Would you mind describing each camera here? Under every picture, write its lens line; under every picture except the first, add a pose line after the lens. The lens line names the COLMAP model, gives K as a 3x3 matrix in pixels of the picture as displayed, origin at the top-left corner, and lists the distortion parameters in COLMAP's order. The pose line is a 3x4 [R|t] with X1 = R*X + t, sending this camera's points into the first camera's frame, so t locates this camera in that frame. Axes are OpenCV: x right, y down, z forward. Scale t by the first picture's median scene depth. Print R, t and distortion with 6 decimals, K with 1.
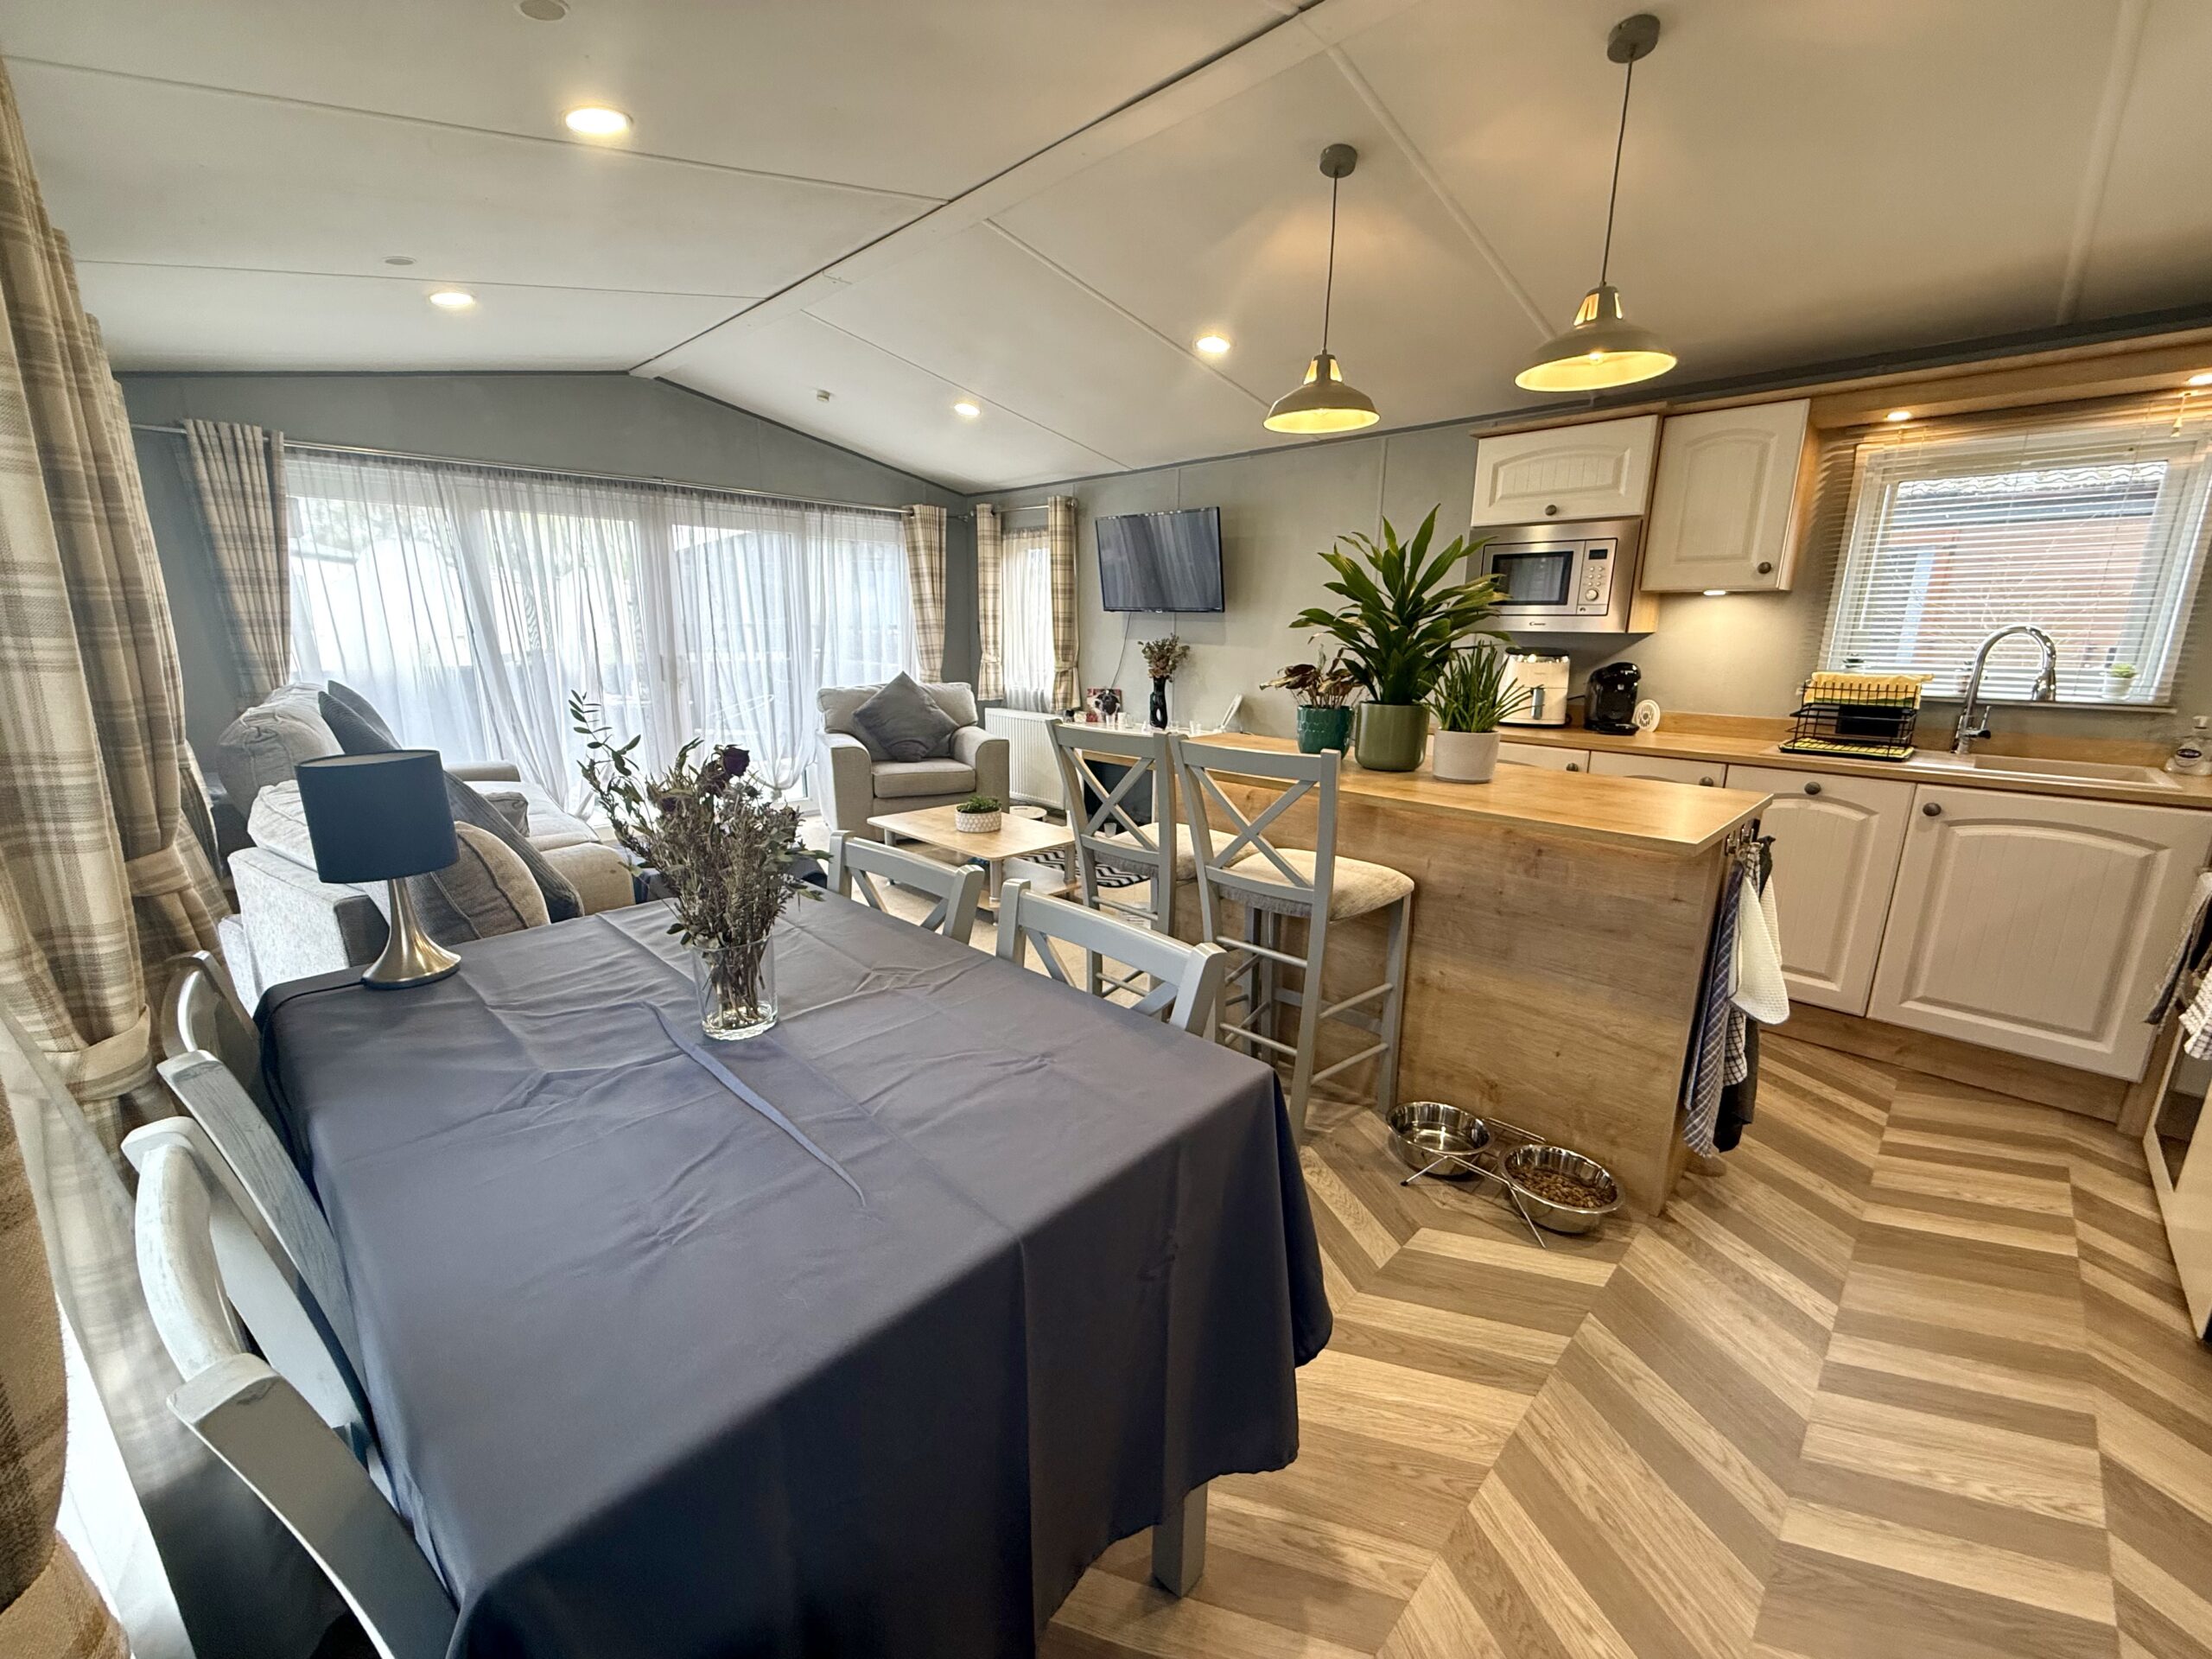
lens RADIAL K [[879.1, 0, 1100.9], [0, 879.1, 837.1], [0, 0, 1]] dist [0.000277, -0.000065]
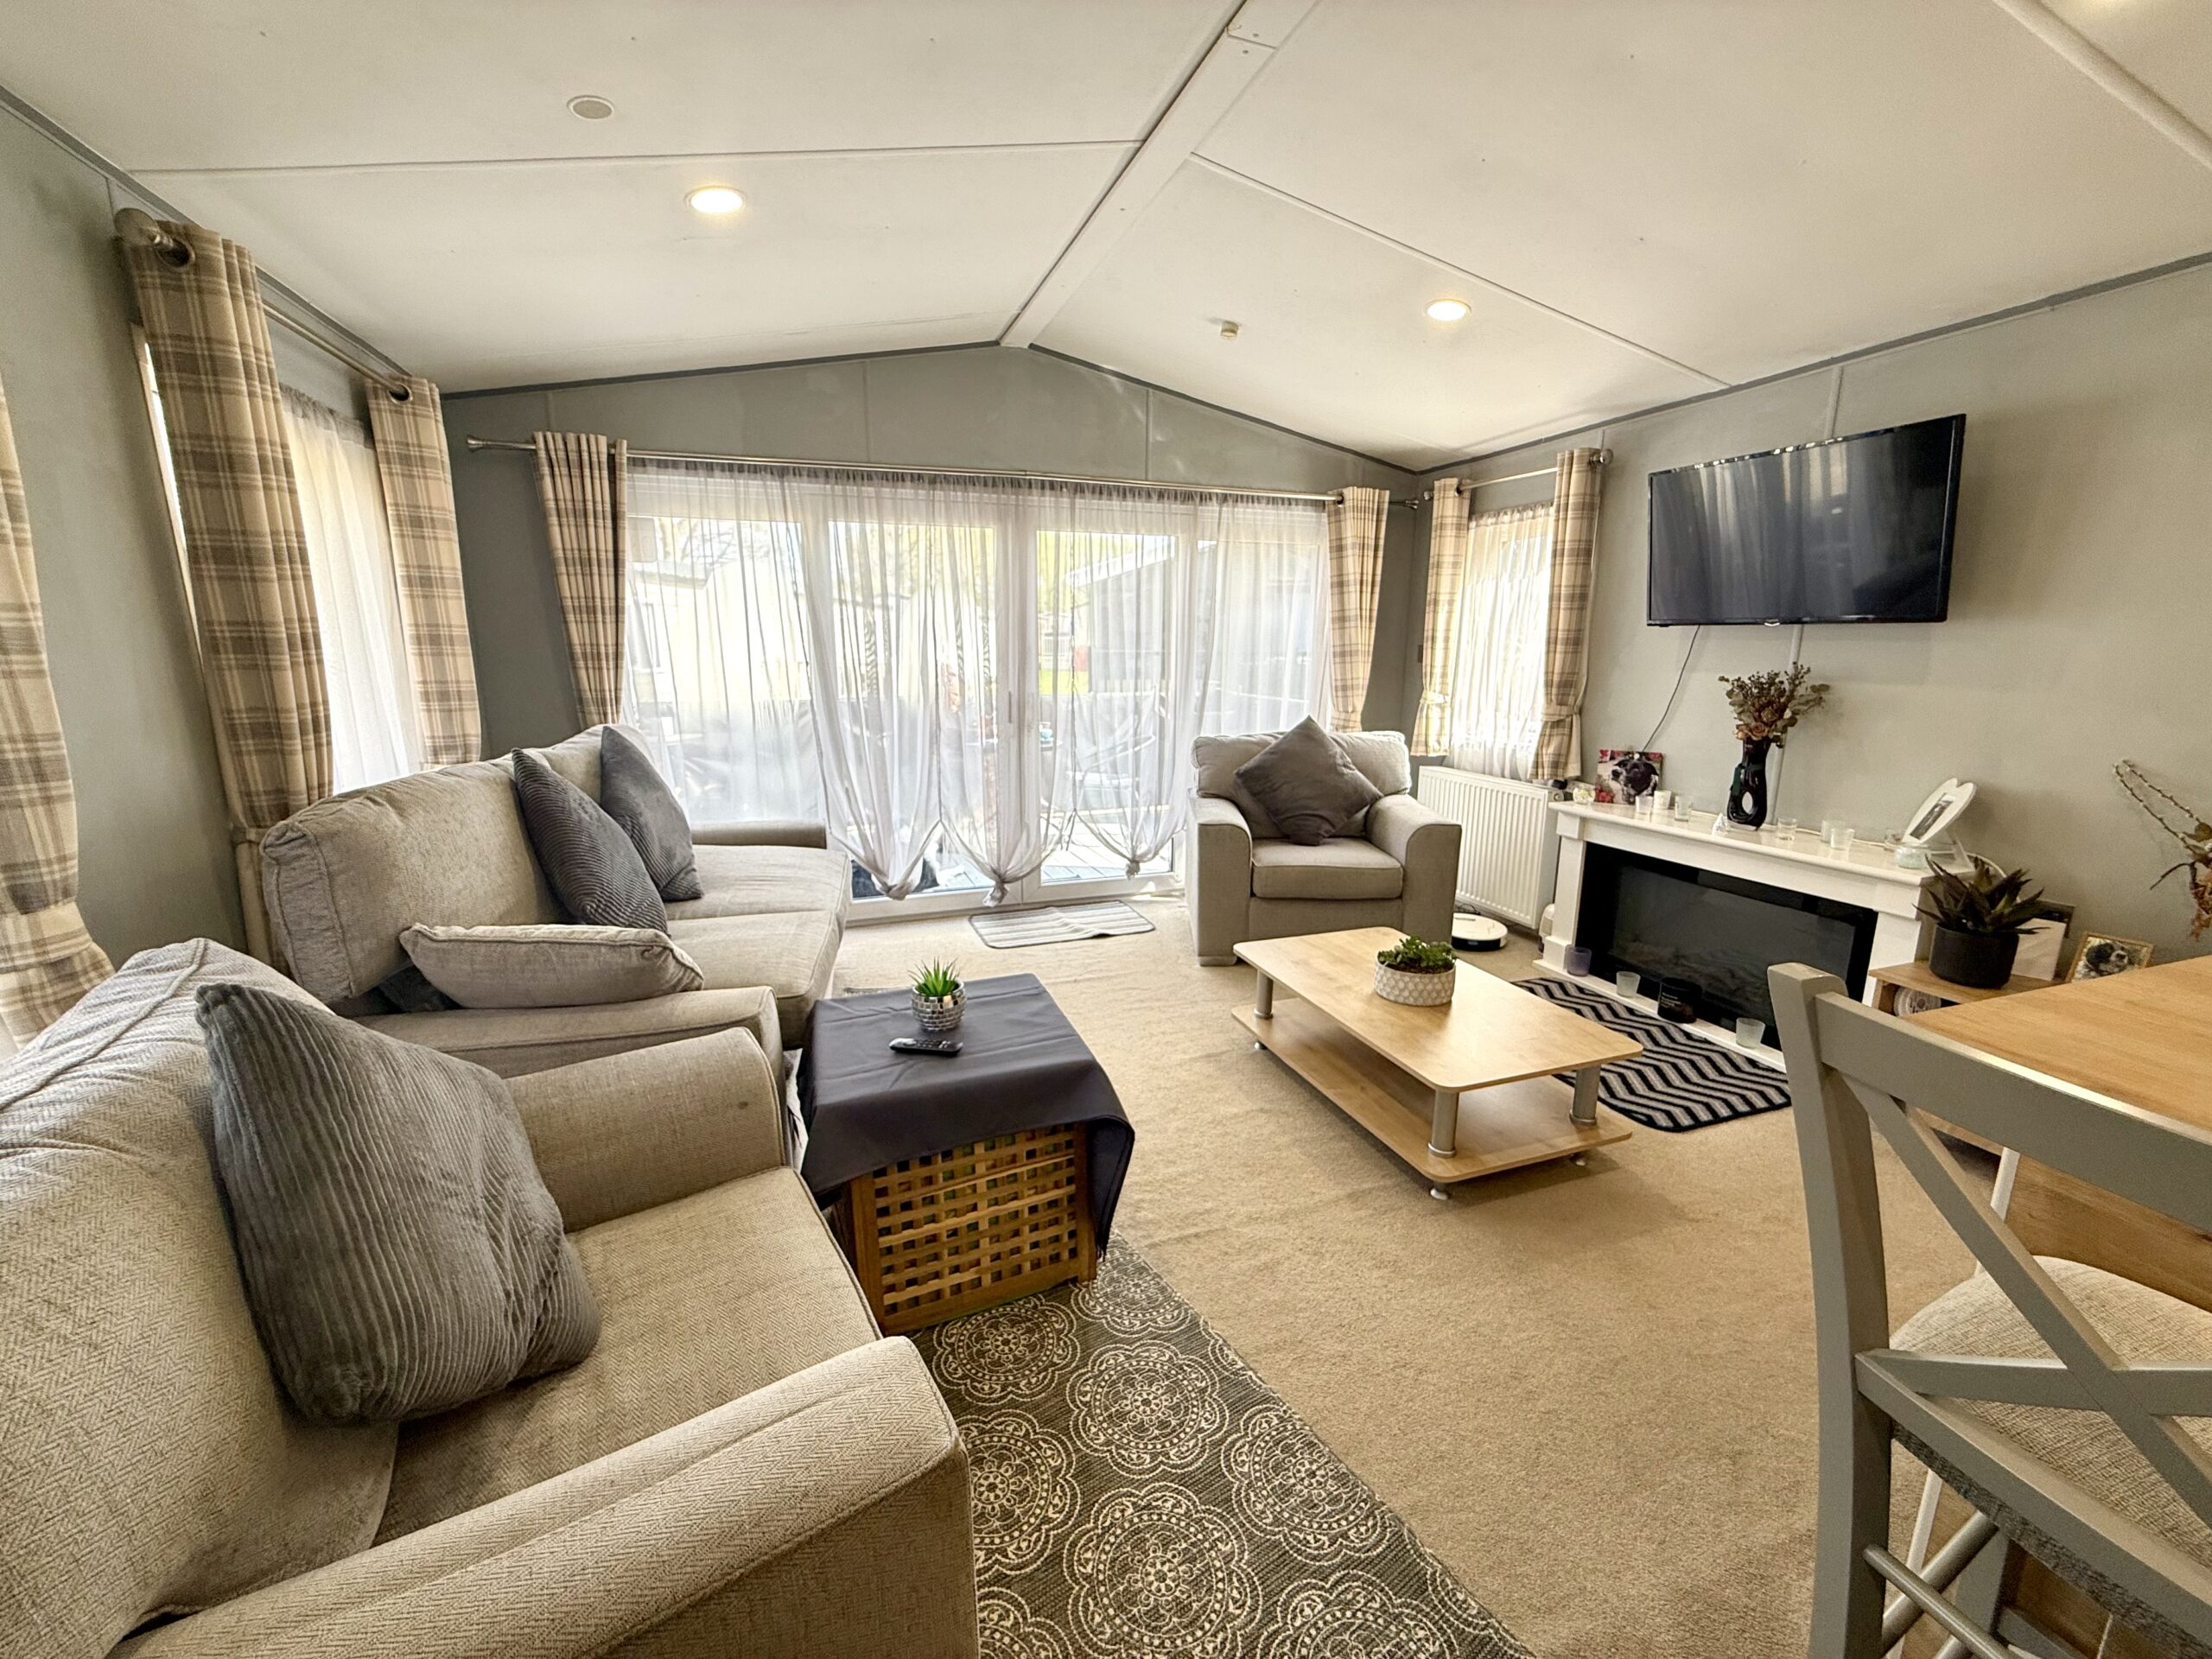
lens RADIAL K [[879.1, 0, 1103.5], [0, 879.1, 834.5], [0, 0, 1]] dist [0.000277, -0.000065]
pose [[0.901355, 0.079263, -0.425766, -0.072272], [-0.092711, 0.995633, -0.010919, -0.078742], [0.423041, 0.049315, 0.904767, 0.326061]]
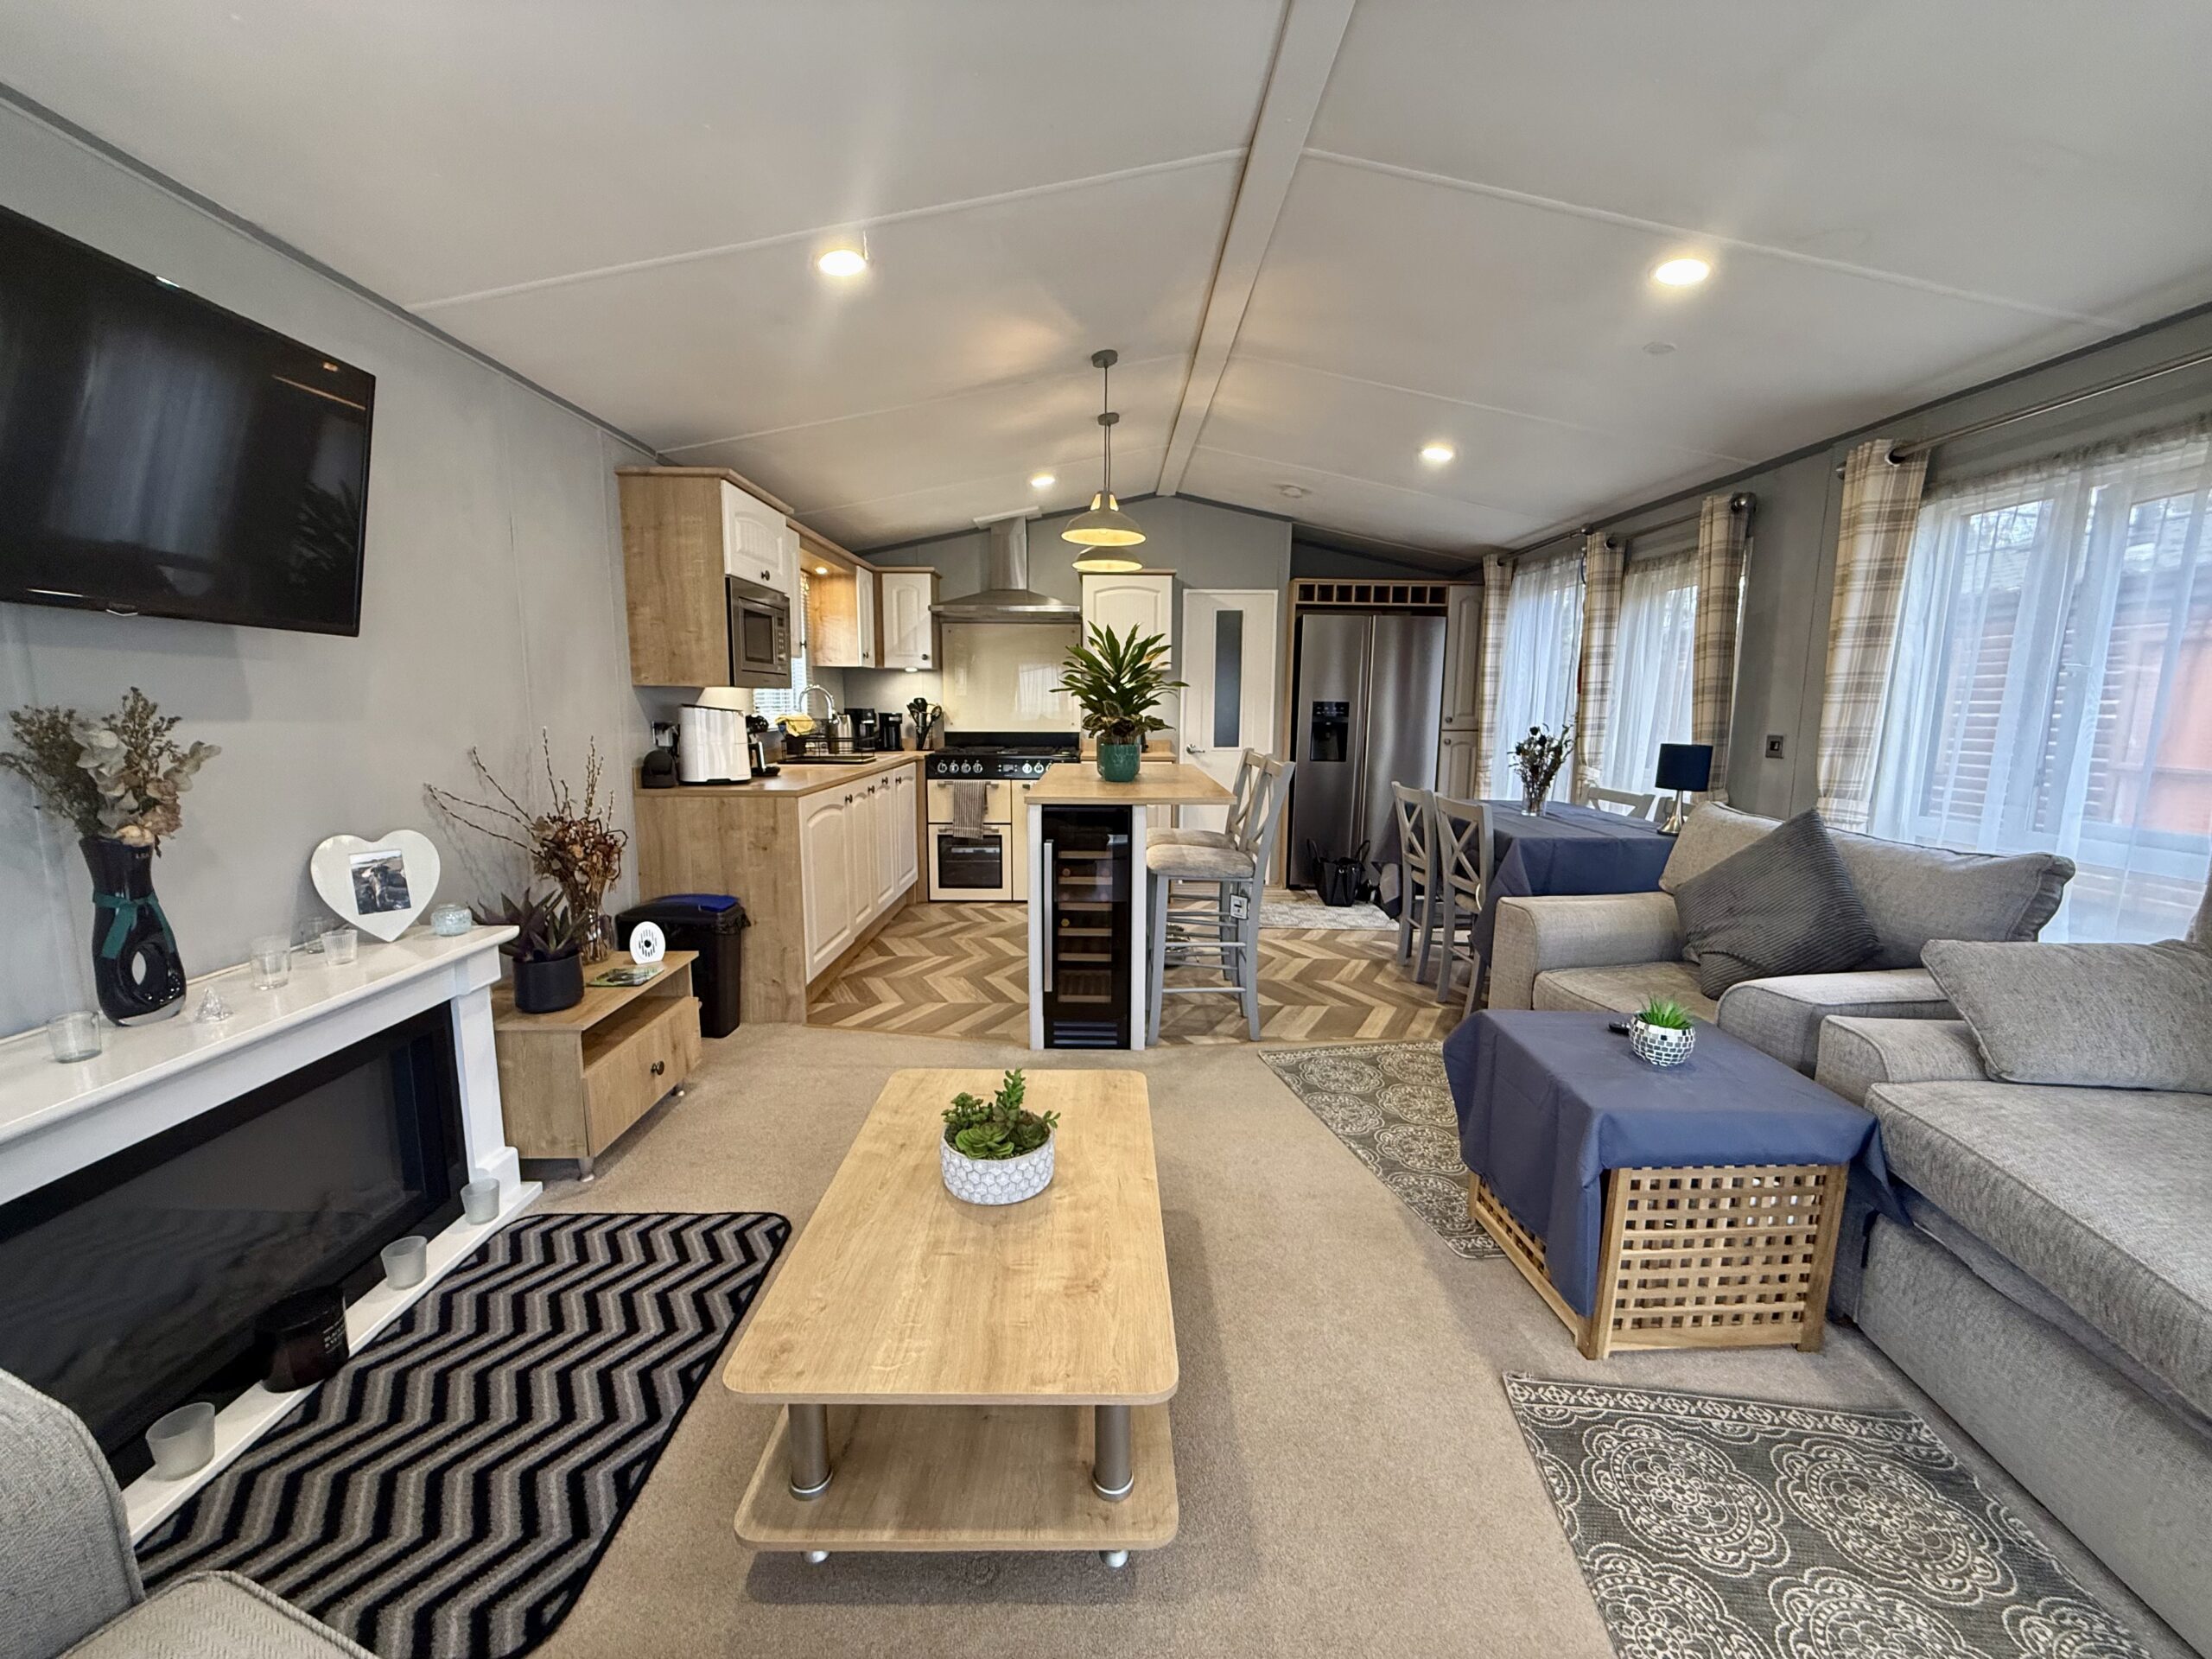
lens RADIAL K [[879.1, 0, 1102.6], [0, 879.1, 833.9], [0, 0, 1]] dist [0.000277, -0.000065]
pose [[-0.710082, -0.118156, 0.694134, -0.373202], [0.150519, 0.937560, 0.313570, -0.236799], [-0.687842, 0.327141, -0.647960, 1.022015]]
